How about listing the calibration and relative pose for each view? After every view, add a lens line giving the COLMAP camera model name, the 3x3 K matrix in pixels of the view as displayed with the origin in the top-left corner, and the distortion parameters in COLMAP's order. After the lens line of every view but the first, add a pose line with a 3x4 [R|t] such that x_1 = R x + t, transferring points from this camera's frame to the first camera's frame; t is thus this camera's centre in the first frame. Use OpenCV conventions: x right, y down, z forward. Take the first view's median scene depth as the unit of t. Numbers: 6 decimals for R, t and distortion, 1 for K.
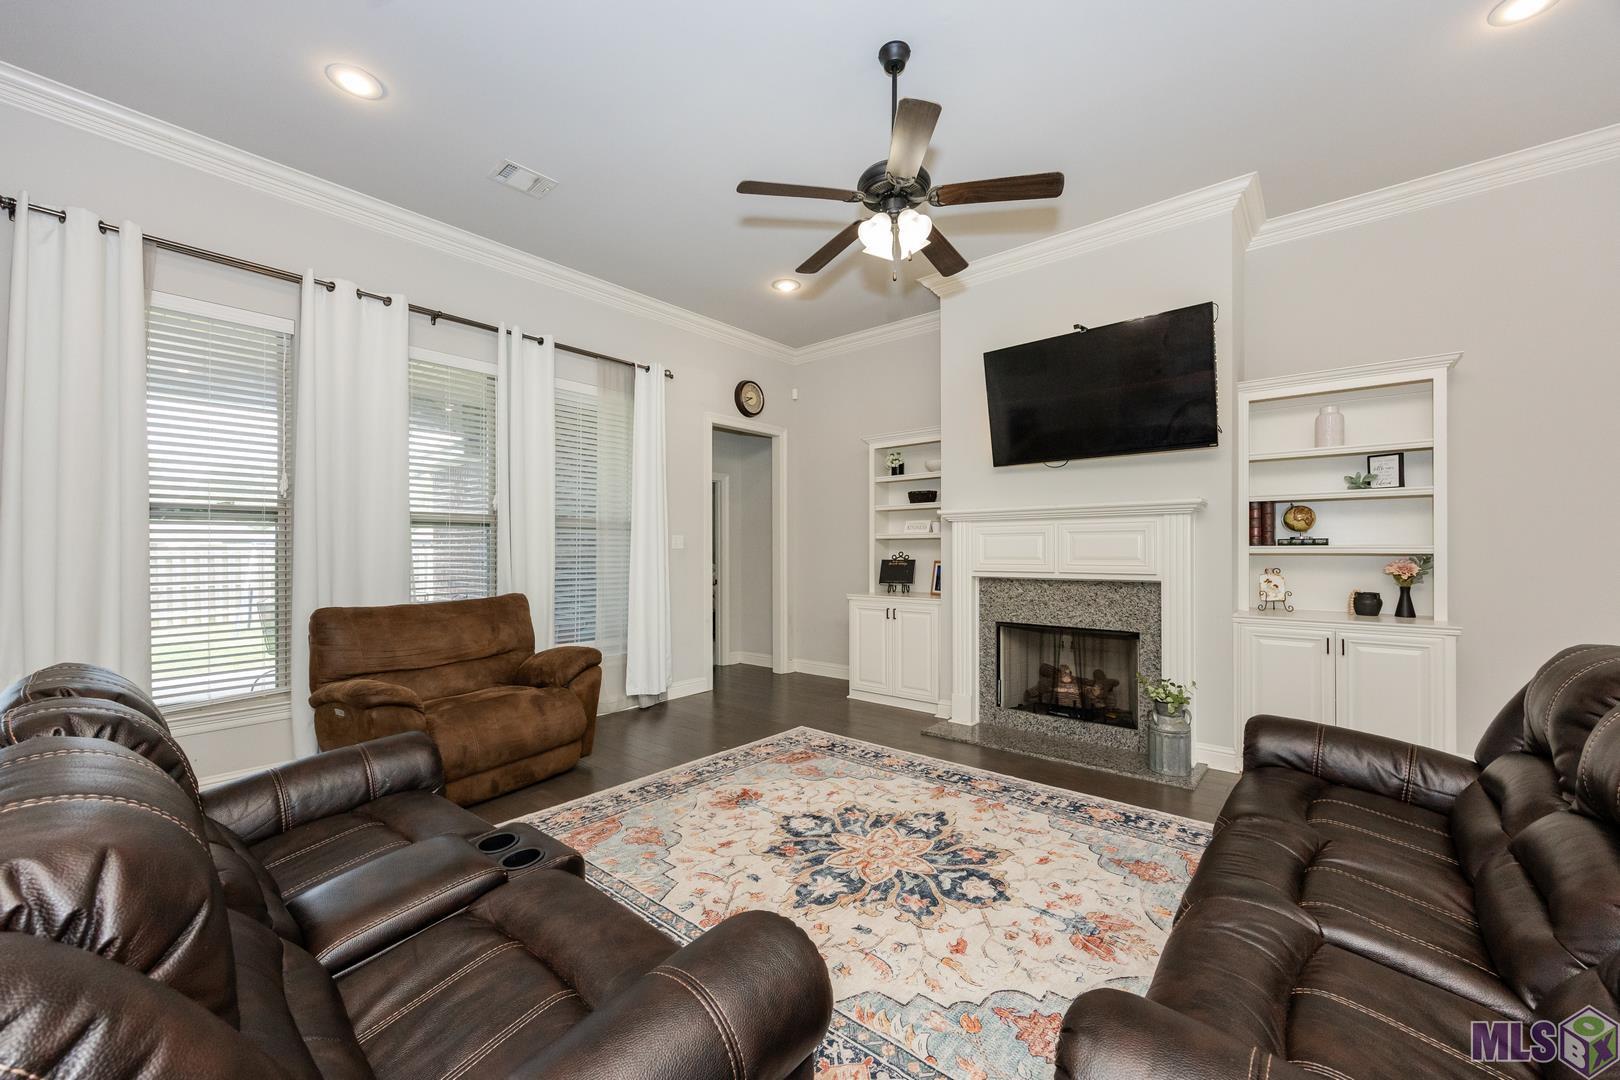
lens RADIAL K [[624.7, 0, 802.9], [0, 624.7, 545.2], [0, 0, 1]] dist [-0.006956, -0.000148]
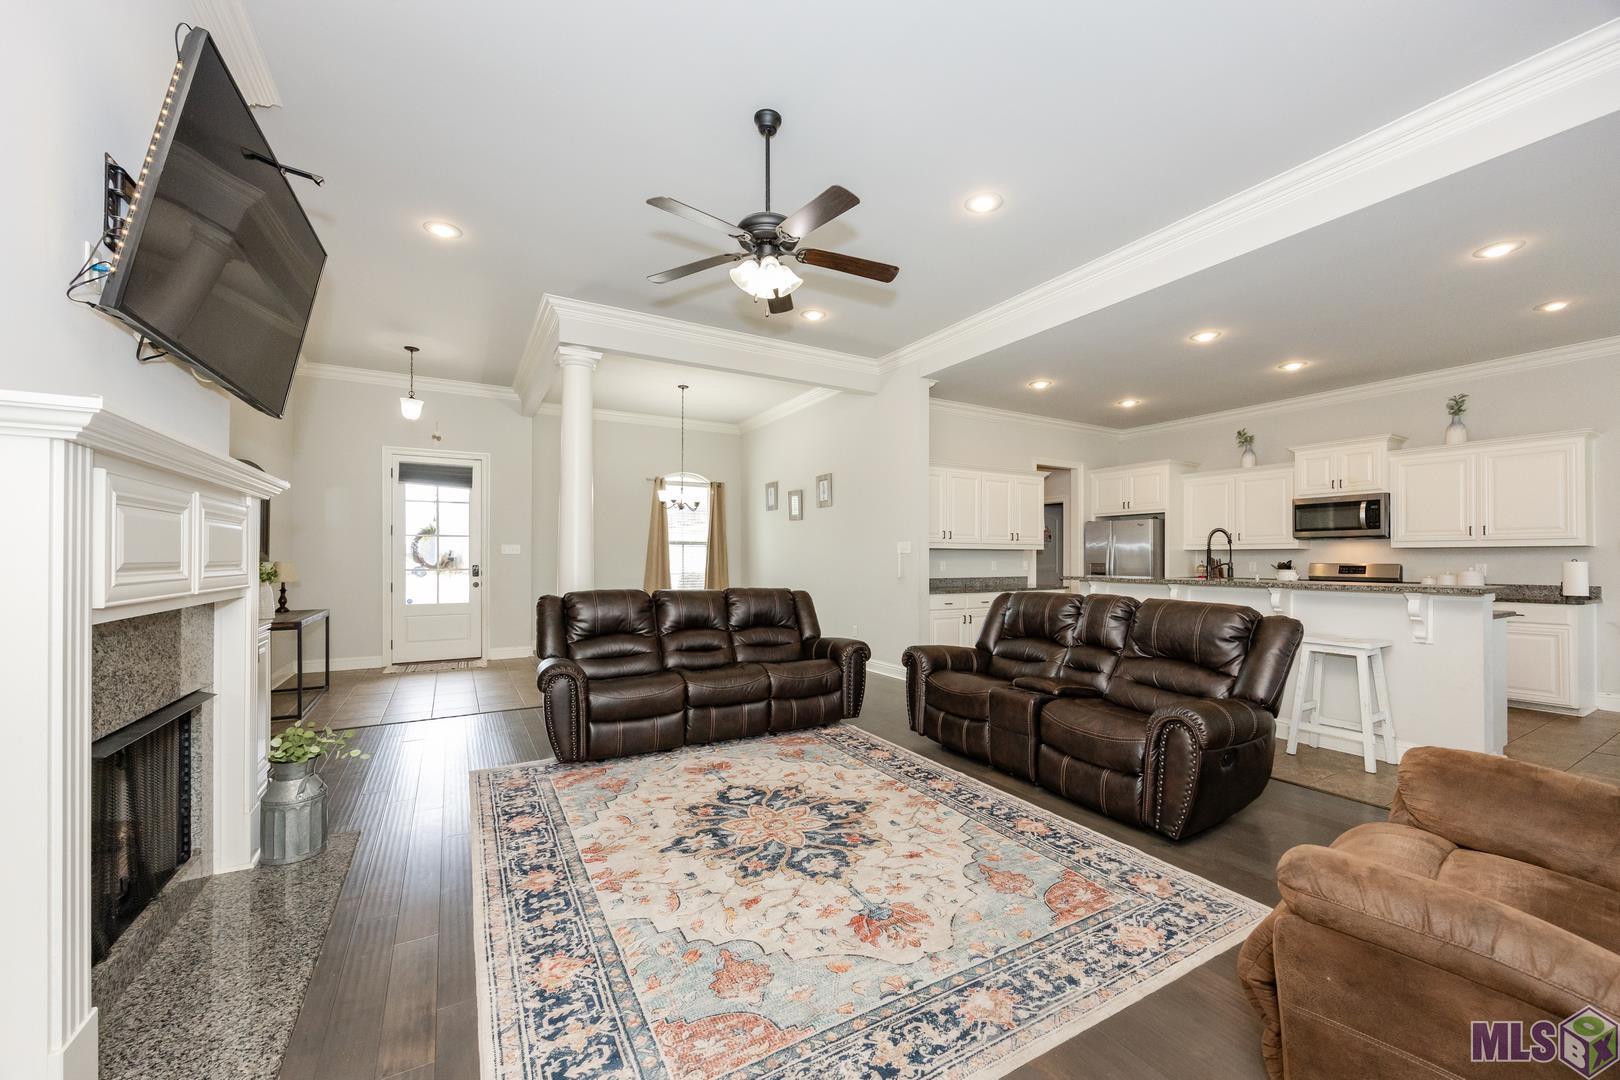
lens RADIAL K [[621.0, 0, 811.5], [0, 621.0, 556.3], [0, 0, 1]] dist [-0.001653, 0.000265]
pose [[-0.942796, 0.004681, 0.333338, -0.221395], [0.000992, 0.999936, -0.011236, 0.022614], [-0.333369, -0.010262, -0.942740, 1.470073]]
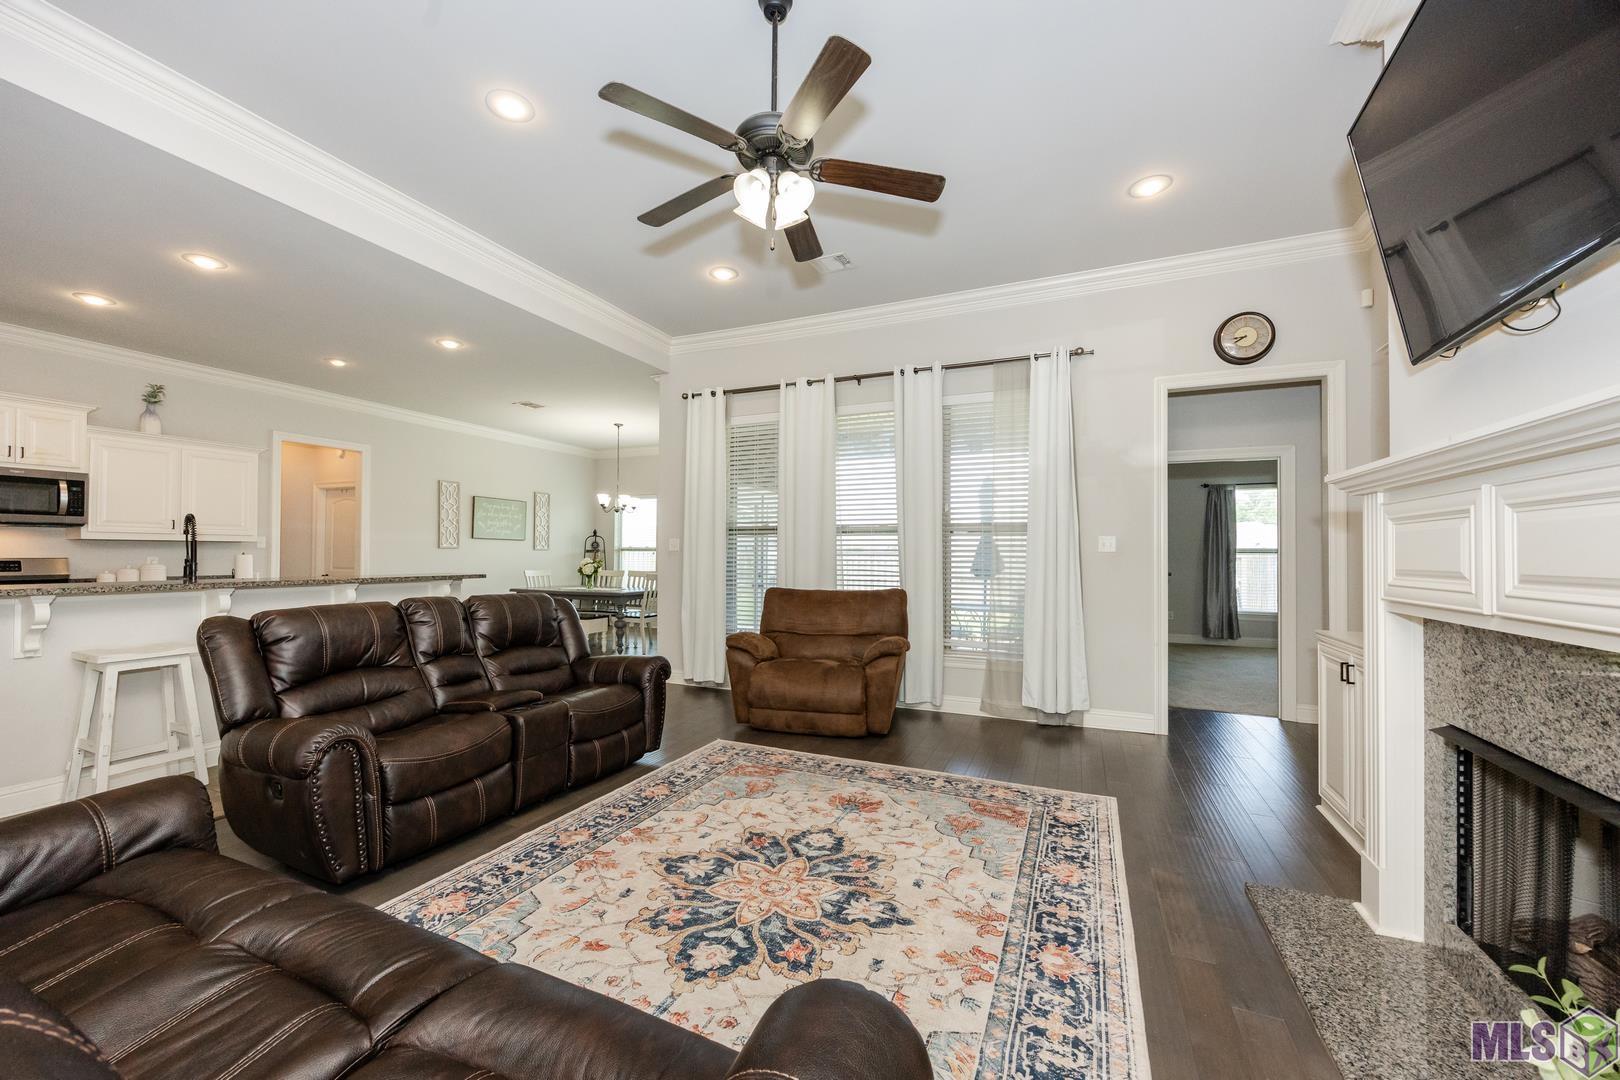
lens RADIAL K [[615.1, 0, 816.9], [0, 615.1, 544.5], [0, 0, 1]] dist [-0.003227, -0.000114]
pose [[0.299711, -0.008889, -0.953989, 0.725510], [0.002810, 0.999960, -0.008434, 0.002179], [0.954026, -0.000153, 0.299724, 0.576942]]
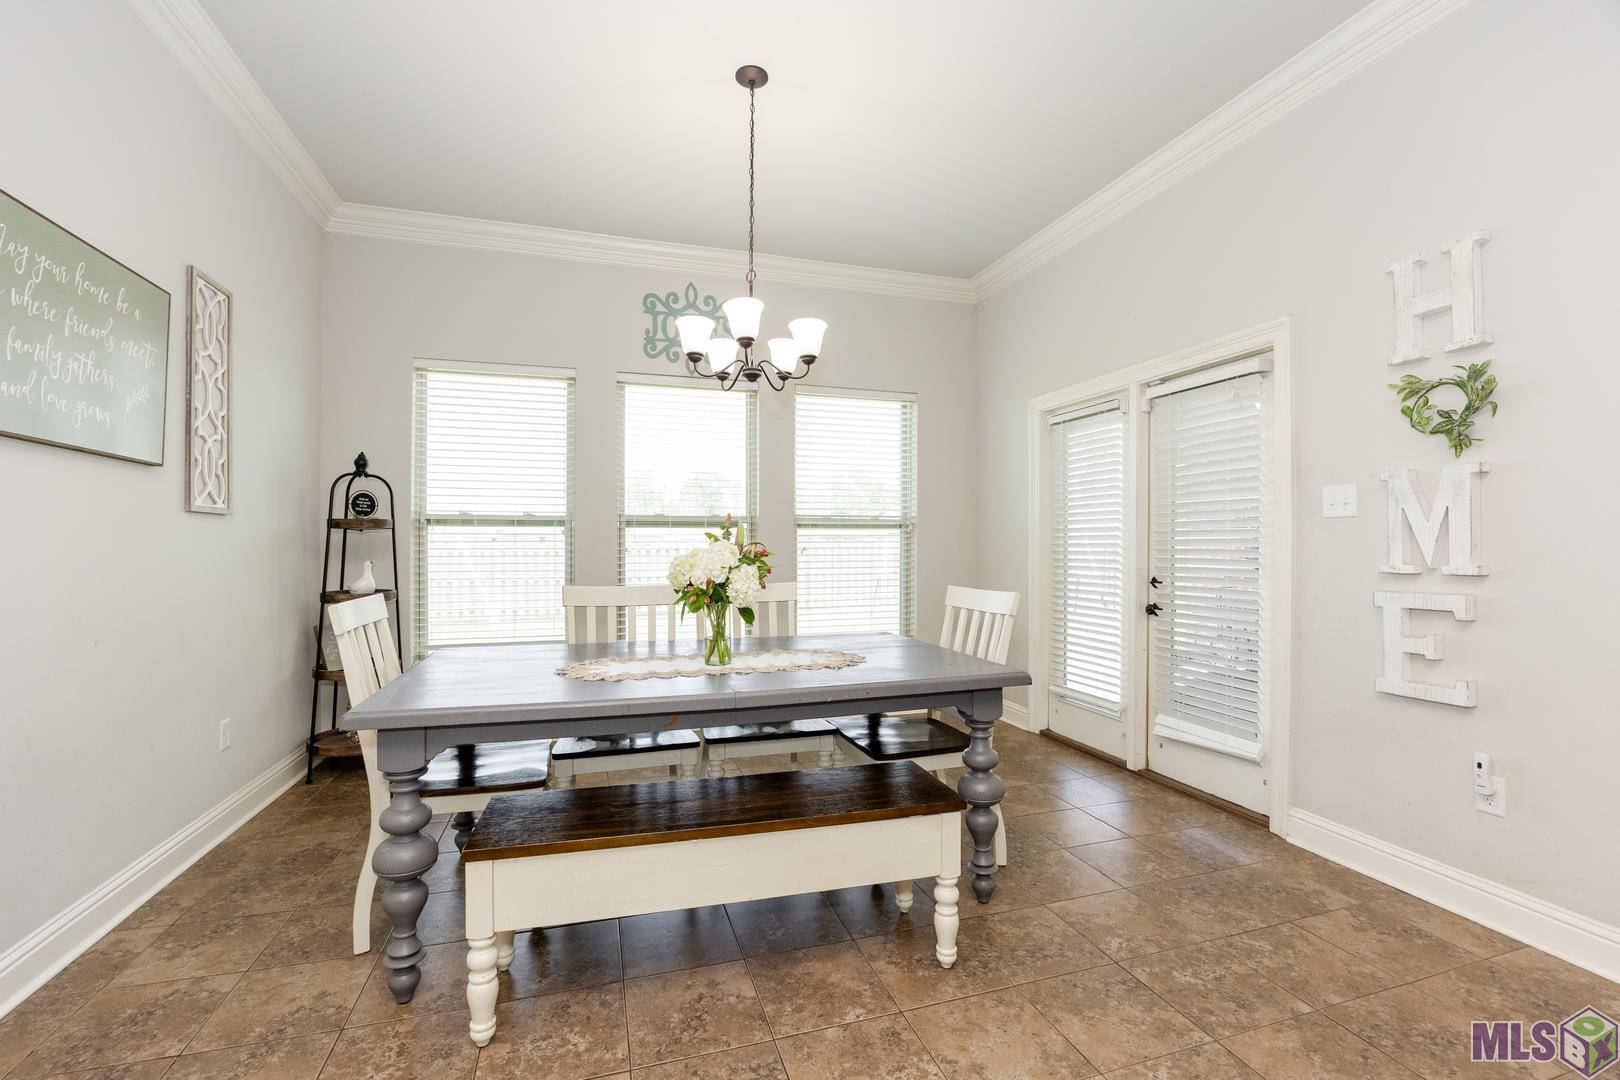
lens RADIAL K [[695.4, 0, 810.0], [0, 695.4, 540.0], [0, 0, 1]] dist [-0.000955, -0.000121]
pose [[0.838054, 0.001061, -0.545586, -1.338382], [-0.000571, 0.999999, 0.001069, 0.028980], [0.545587, -0.000584, 0.838054, -0.063091]]
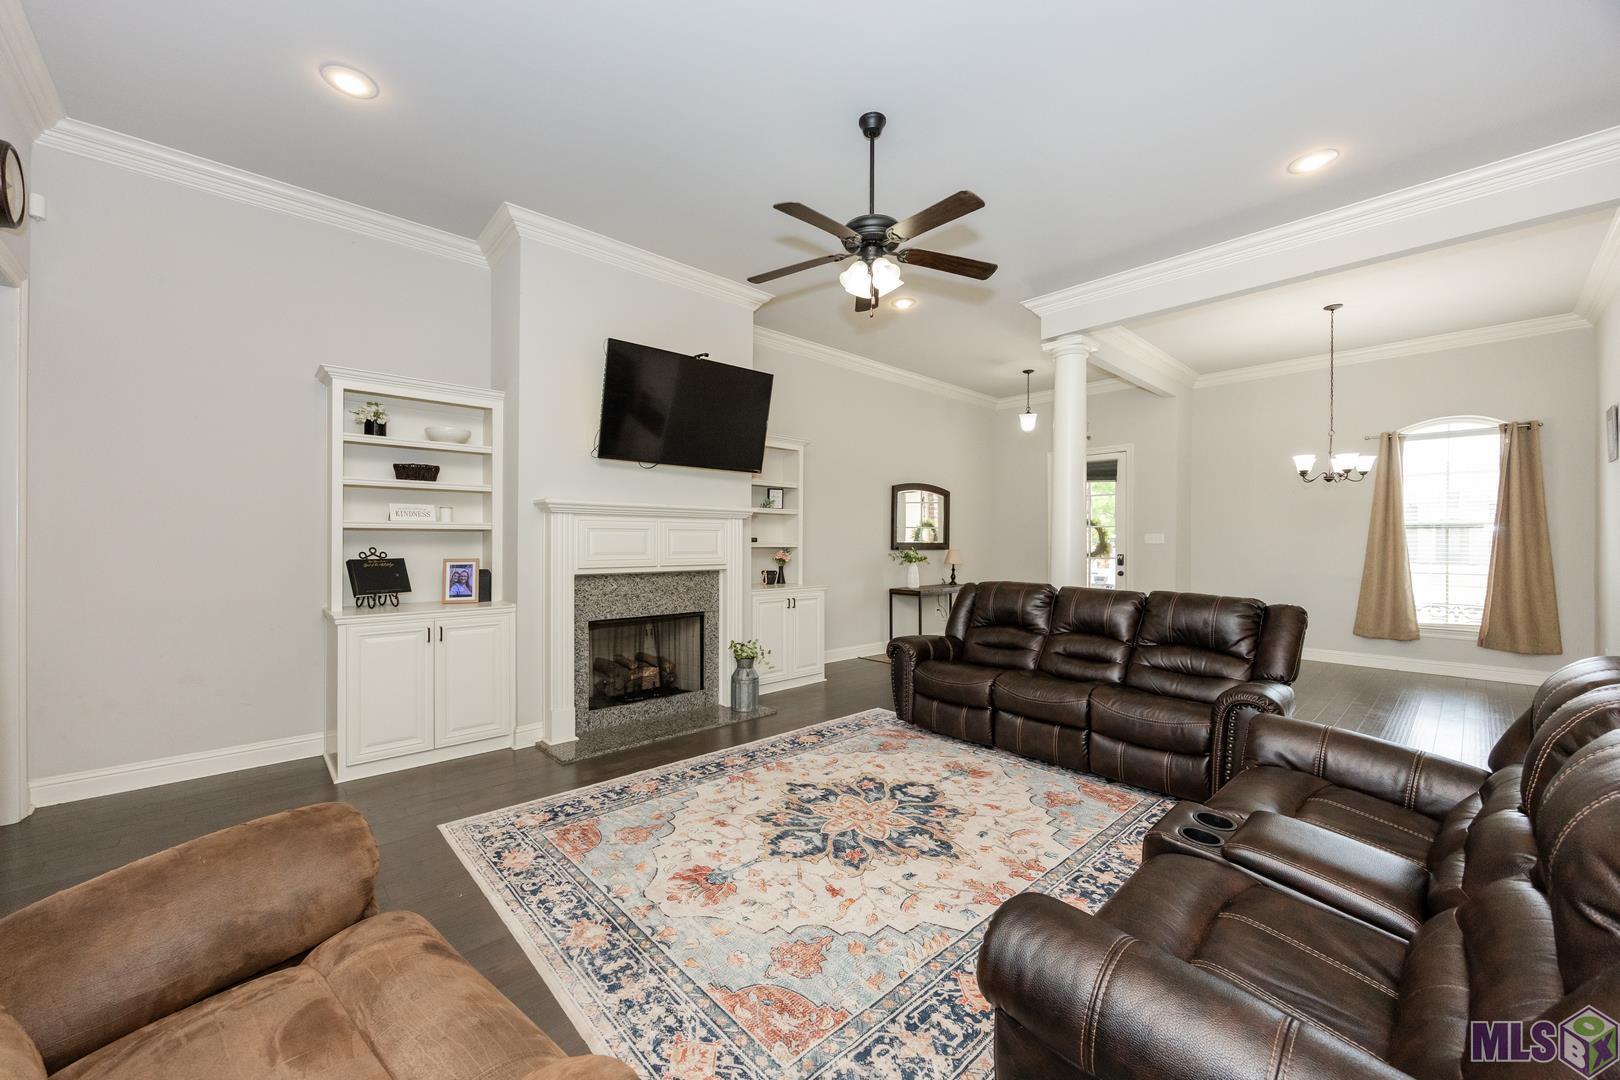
lens RADIAL K [[624.7, 0, 802.9], [0, 624.7, 545.2], [0, 0, 1]] dist [-0.006956, -0.000148]
pose [[0.118922, -0.001200, 0.992903, -0.732352], [-0.010718, 0.999939, 0.002492, 0.002341], [-0.992846, -0.010938, 0.118902, 0.711423]]
